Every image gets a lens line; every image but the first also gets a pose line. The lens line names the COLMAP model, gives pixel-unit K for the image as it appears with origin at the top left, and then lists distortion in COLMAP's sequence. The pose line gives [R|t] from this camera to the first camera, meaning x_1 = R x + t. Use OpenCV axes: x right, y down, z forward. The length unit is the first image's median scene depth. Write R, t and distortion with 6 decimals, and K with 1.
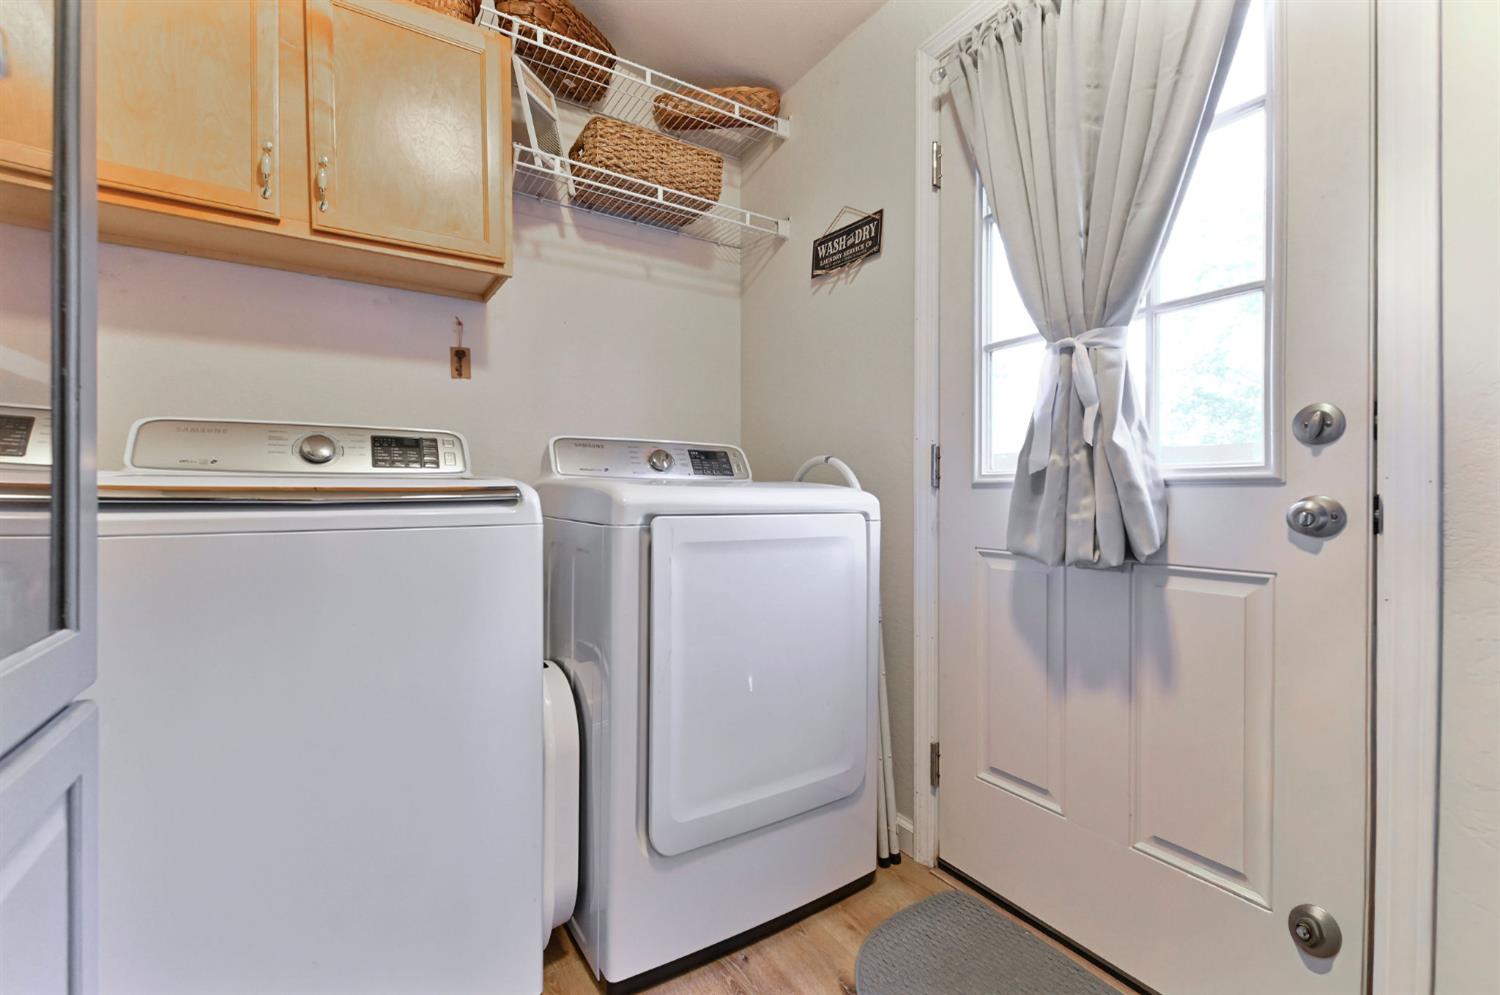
lens RADIAL K [[649.0, 0, 762.6], [0, 649.0, 501.5], [0, 0, 1]] dist [0.008288, -0.000372]
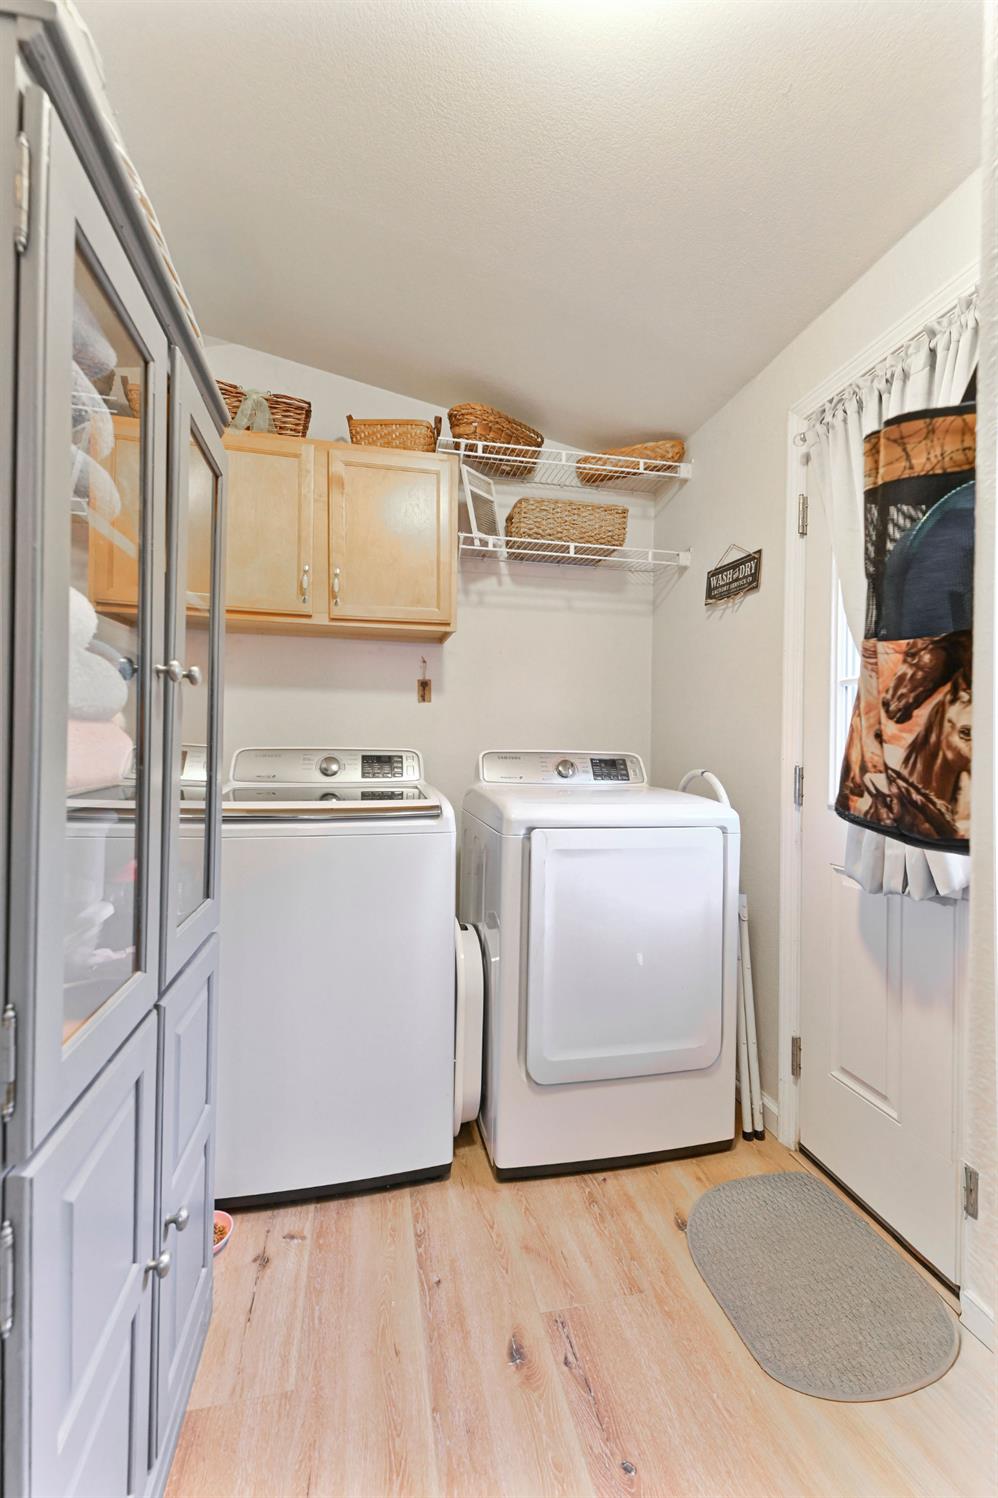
lens RADIAL K [[648.1, 0, 499.0], [0, 648.1, 749.0], [0, 0, 1]] dist [0.008288, -0.000372]
pose [[0.931755, 0.012665, -0.362867, 0.180128], [-0.016844, 0.999823, -0.008355, -0.092960], [0.362697, 0.013897, 0.931804, -0.204084]]
